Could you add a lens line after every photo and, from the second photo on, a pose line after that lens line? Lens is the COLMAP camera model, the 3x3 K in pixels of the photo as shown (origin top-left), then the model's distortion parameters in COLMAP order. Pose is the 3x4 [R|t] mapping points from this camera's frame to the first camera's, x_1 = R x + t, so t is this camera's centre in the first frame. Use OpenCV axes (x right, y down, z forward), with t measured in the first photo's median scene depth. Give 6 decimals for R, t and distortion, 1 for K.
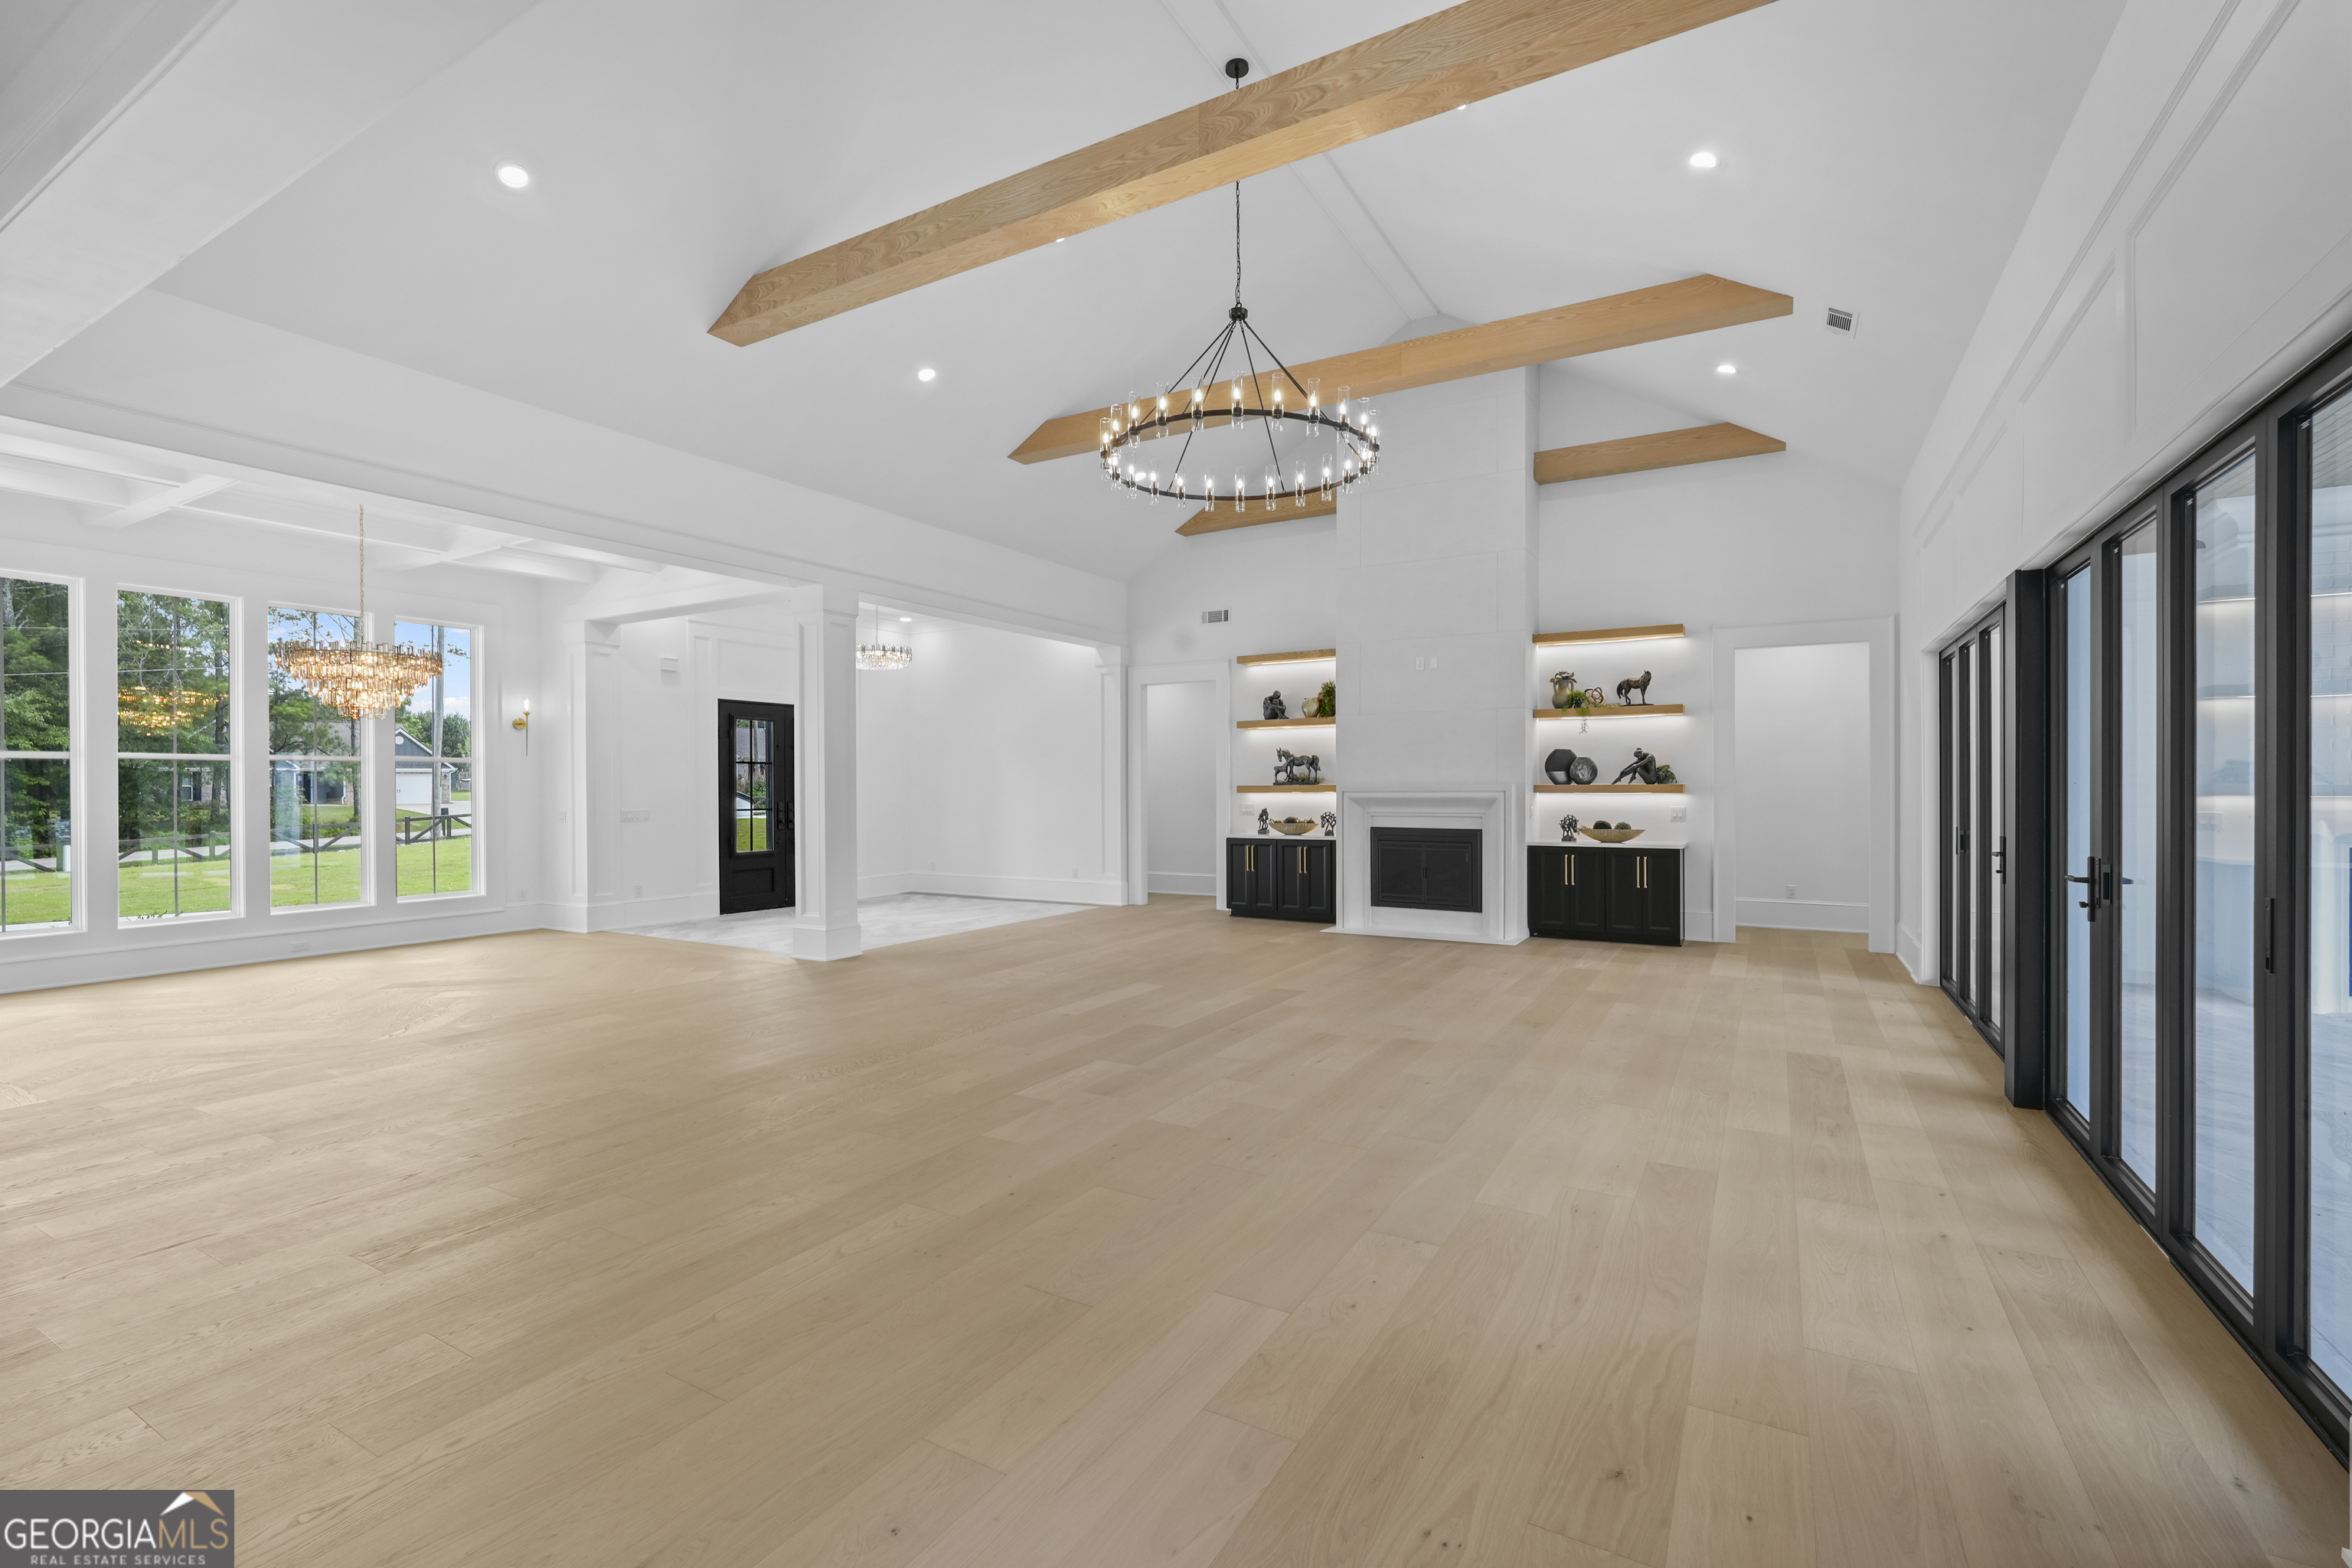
lens RADIAL K [[1028.1, 0, 1175.8], [0, 1028.1, 792.7], [0, 0, 1]] dist [-0.011575, 0.004620]
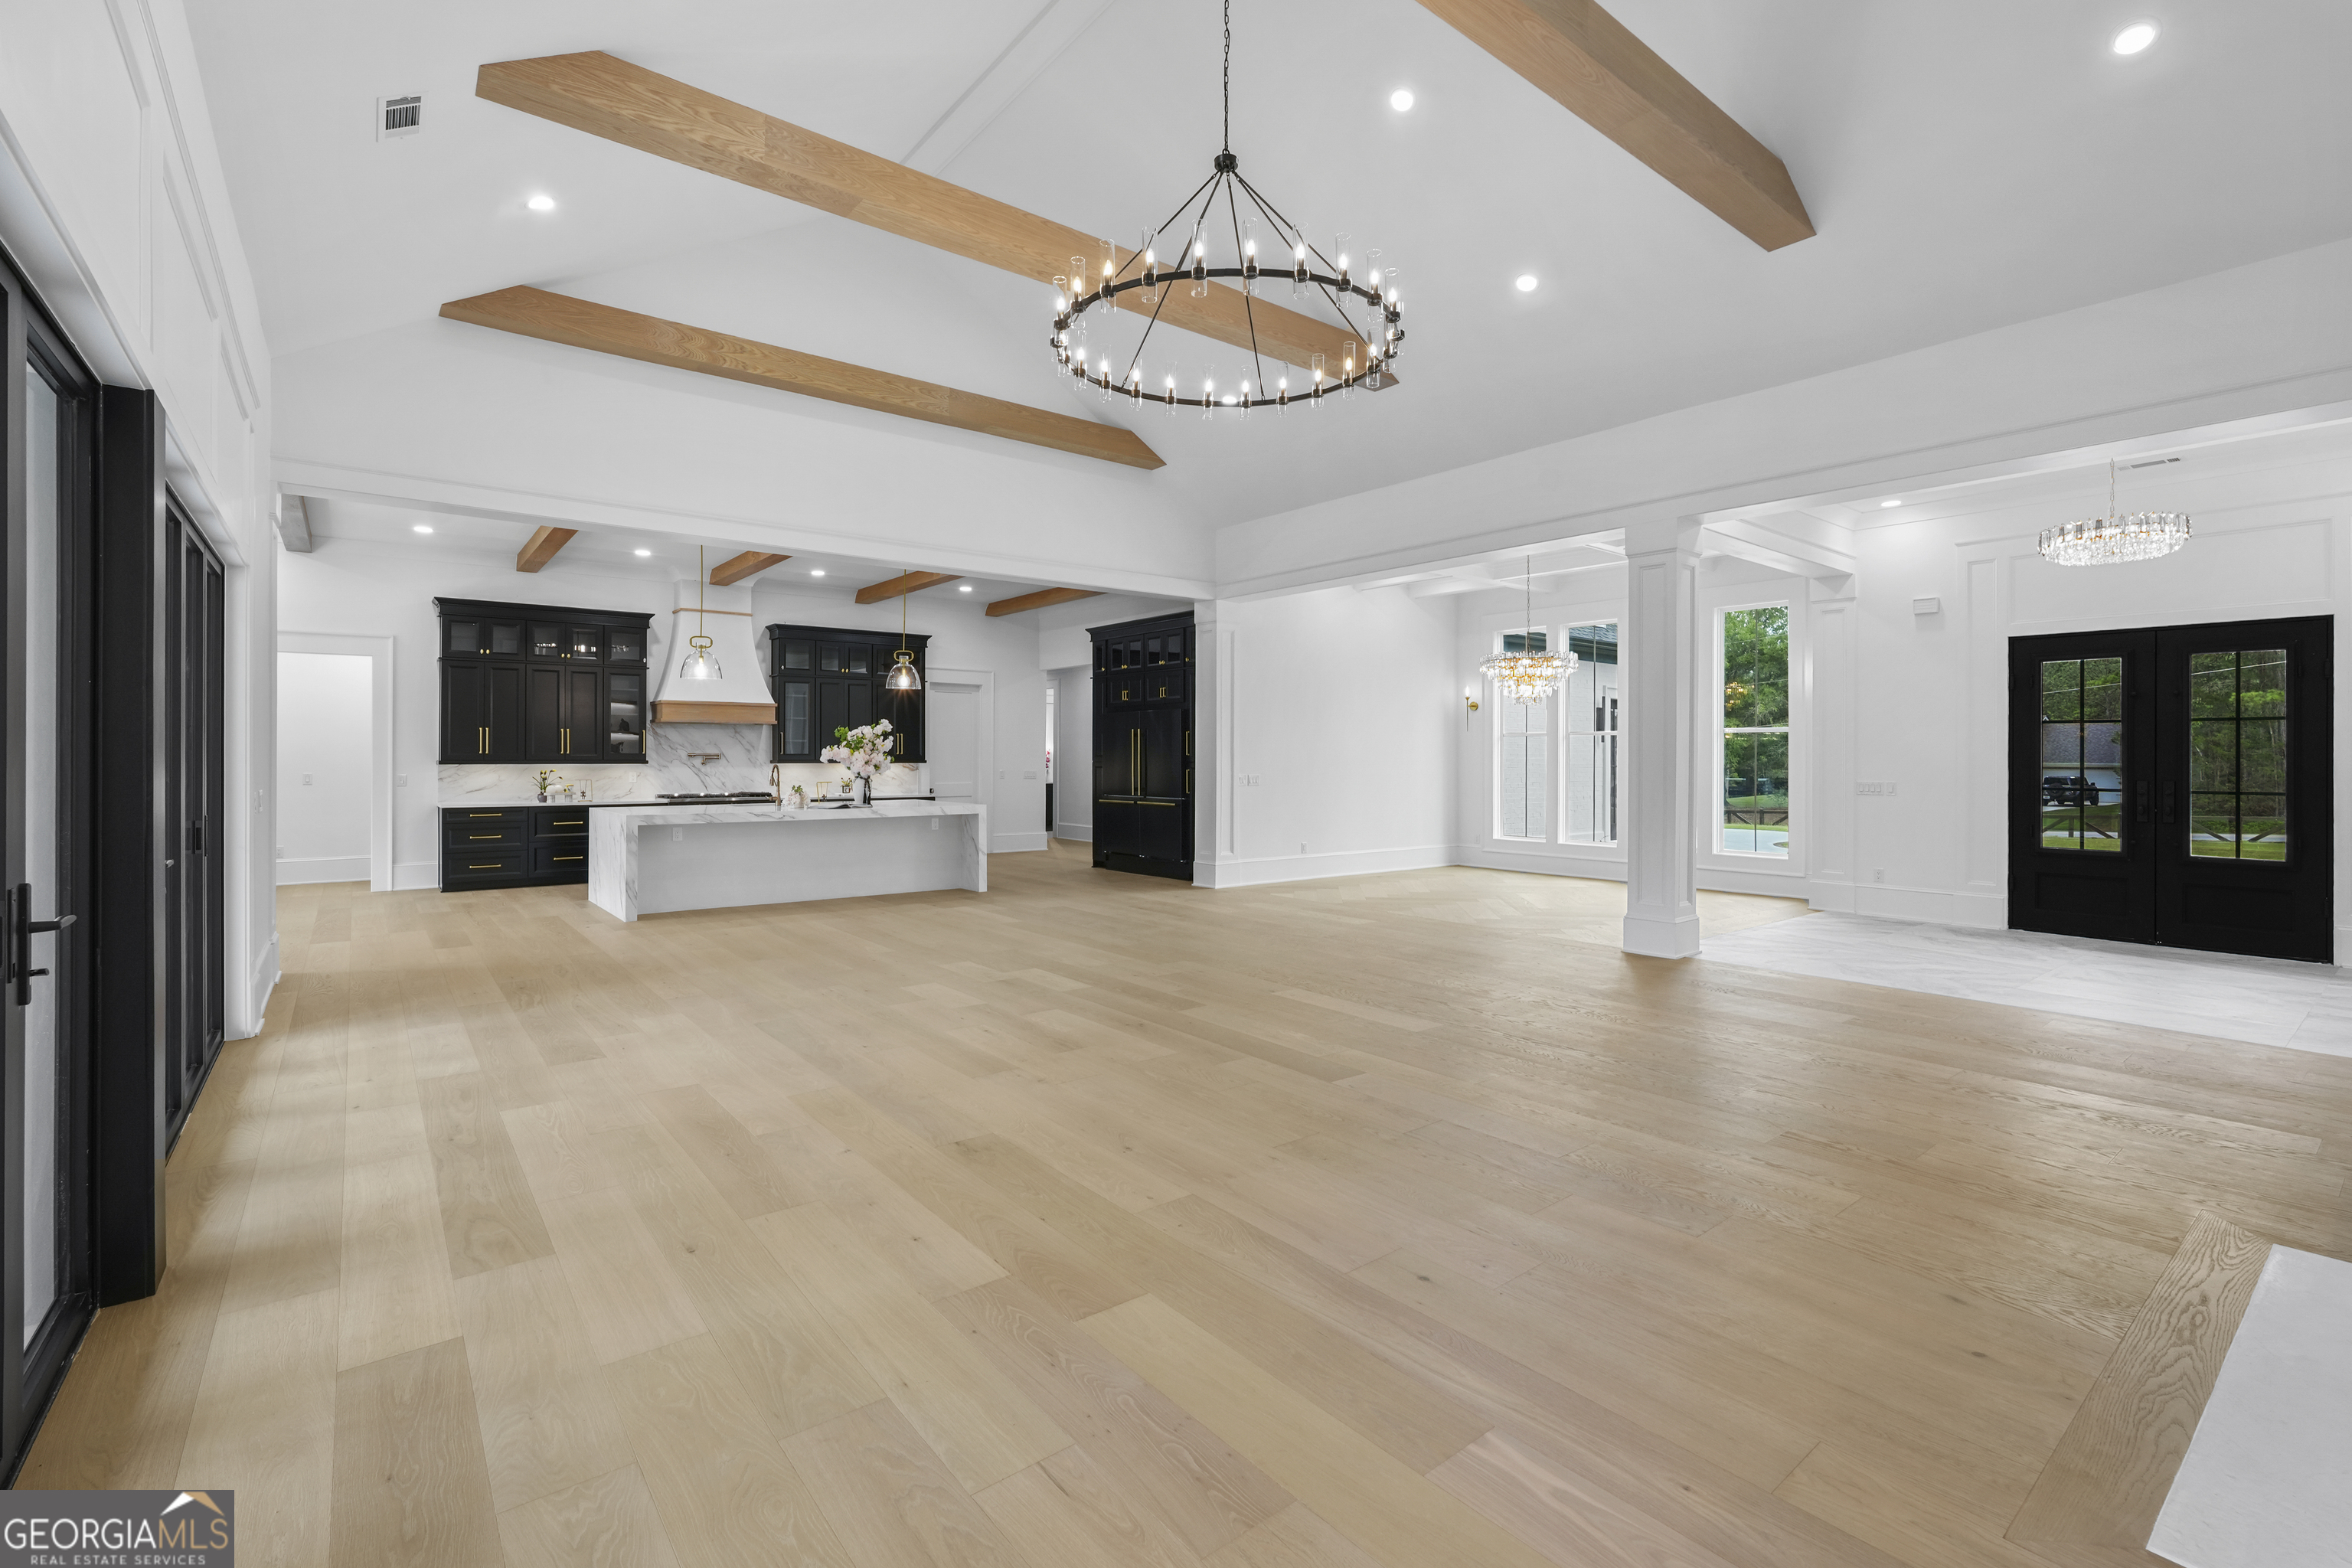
lens RADIAL K [[1028.1, 0, 1177.6], [0, 1028.1, 763.2], [0, 0, 1]] dist [-0.011575, 0.004620]
pose [[-0.362927, 0.011781, -0.931743, 0.517964], [-0.008228, 0.999841, 0.015847, -0.007989], [0.931781, 0.013418, -0.362772, 0.795068]]
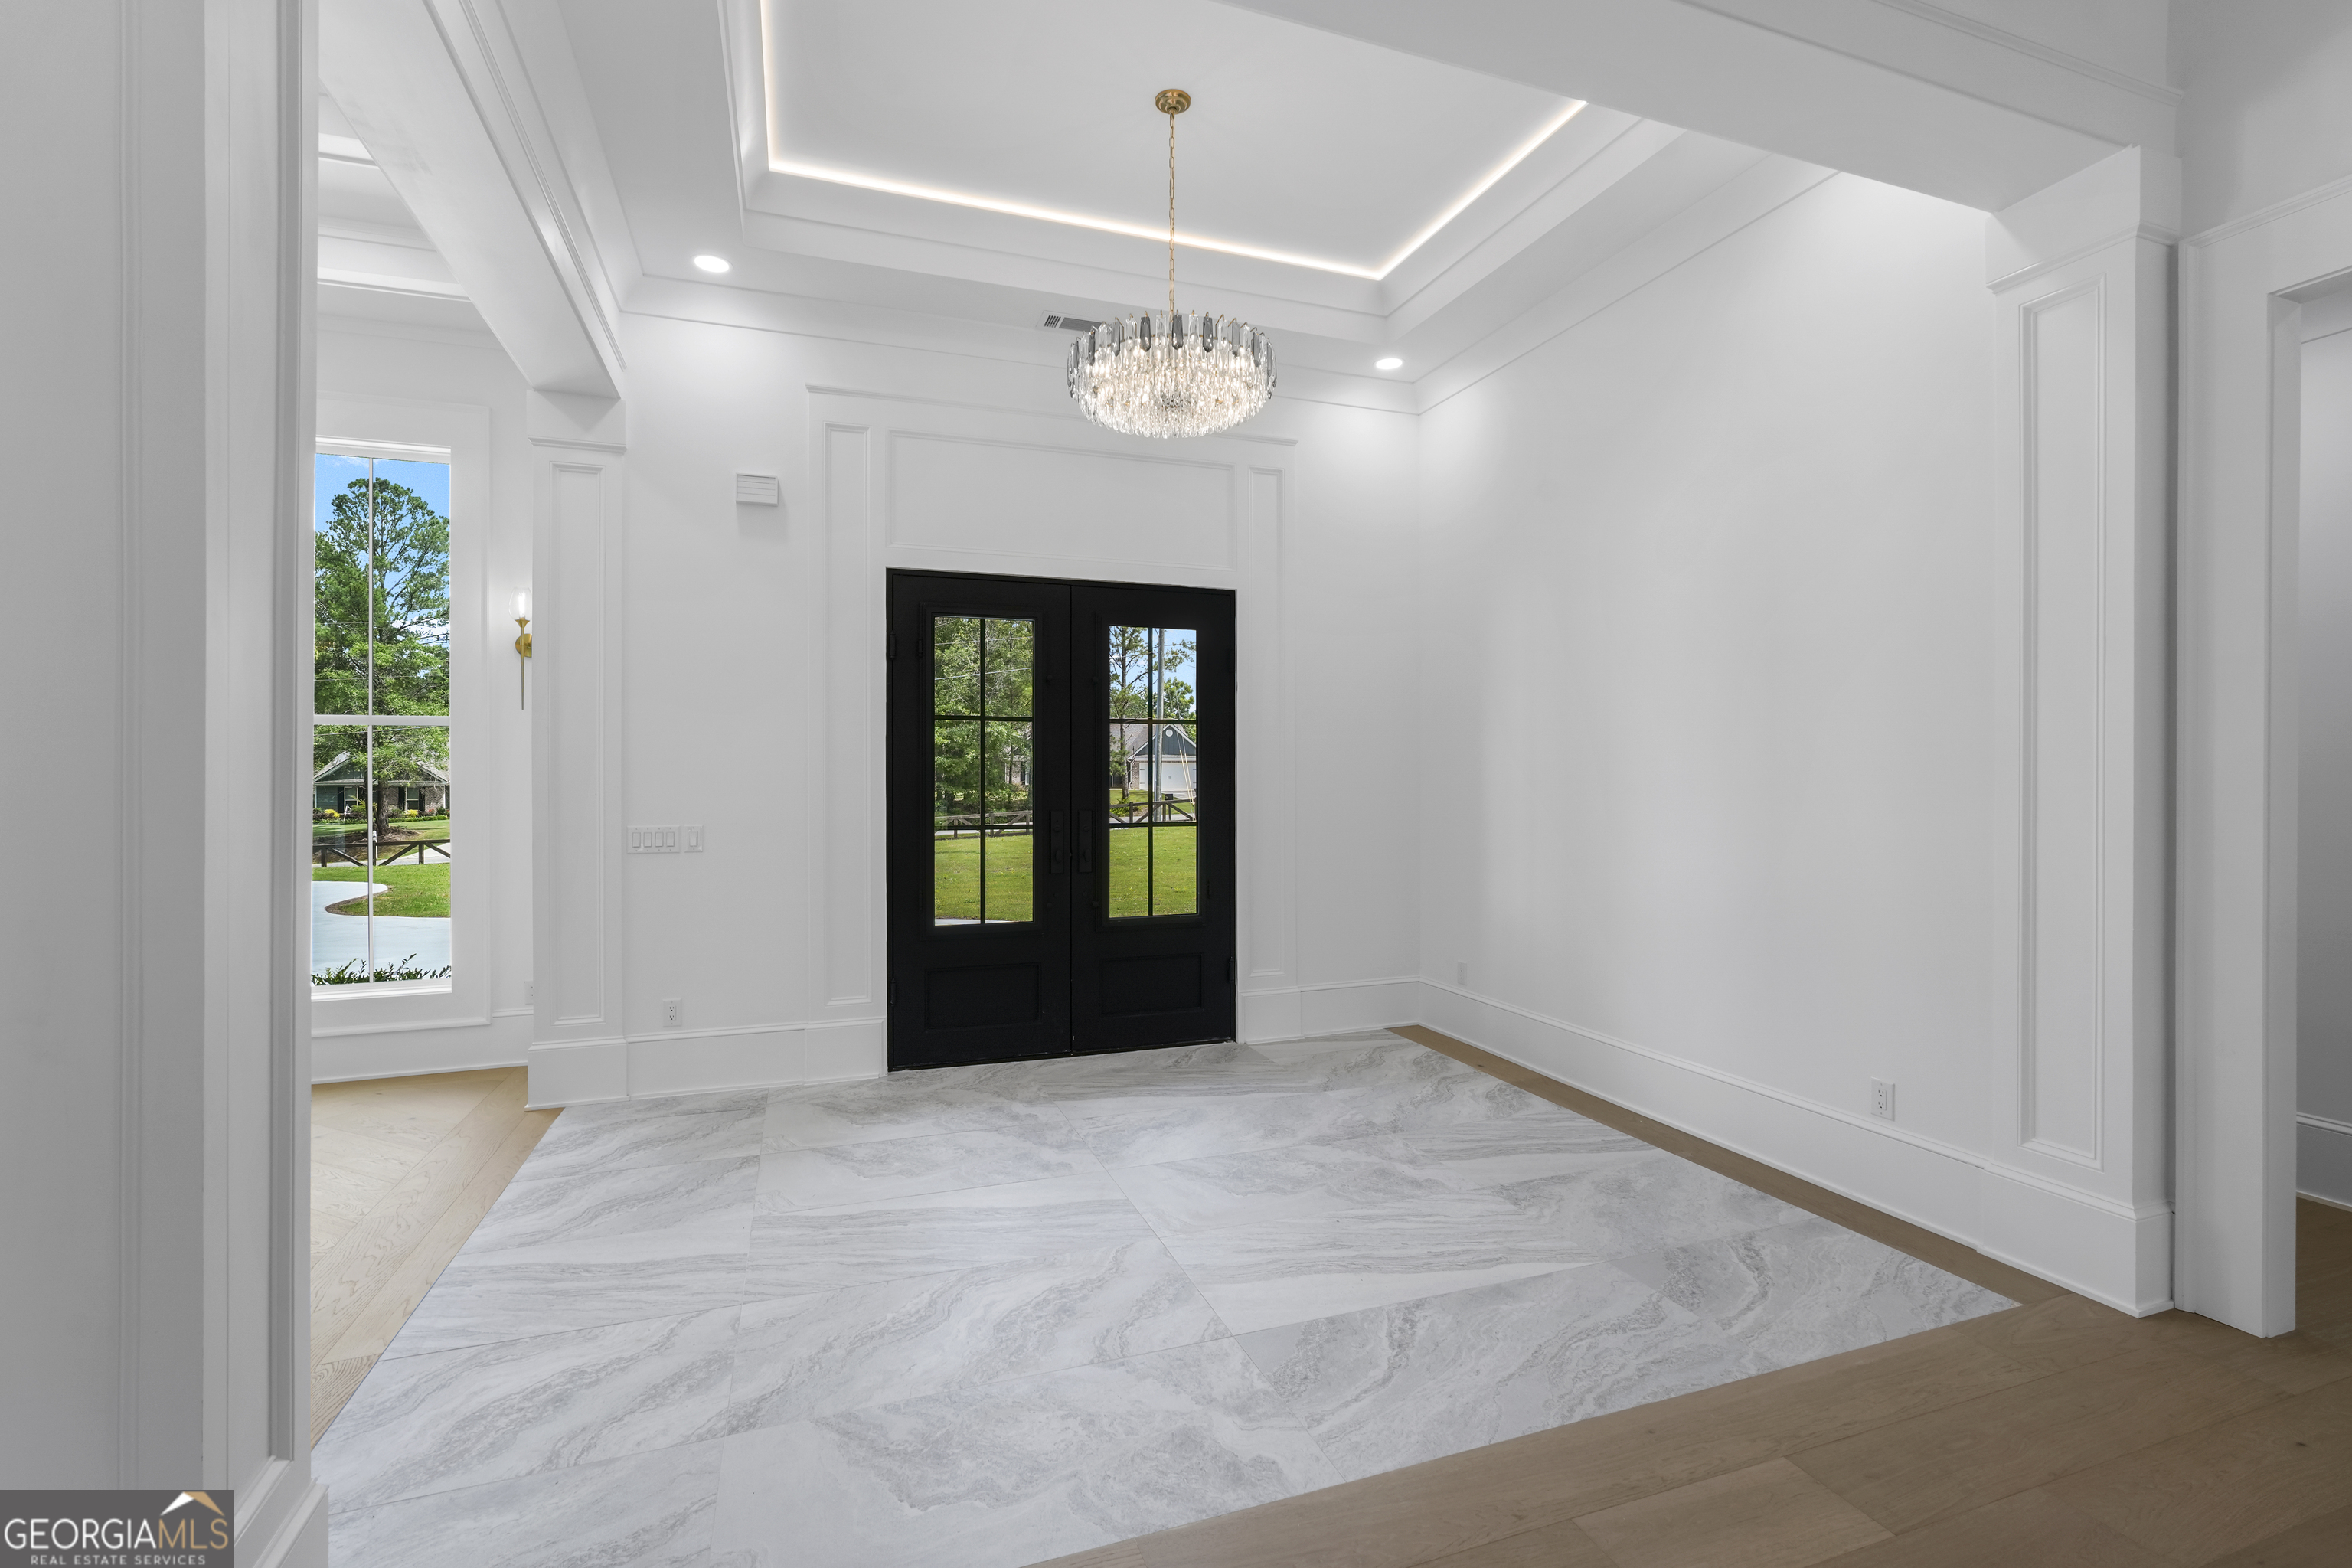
lens RADIAL K [[1028.1, 0, 1192.4], [0, 1028.1, 781.0], [0, 0, 1]] dist [-0.011575, 0.004620]
pose [[0.773628, 0.006806, -0.633603, -0.085215], [-0.007098, 0.999973, 0.002074, -0.005382], [0.633600, 0.002893, 0.773656, 0.839512]]
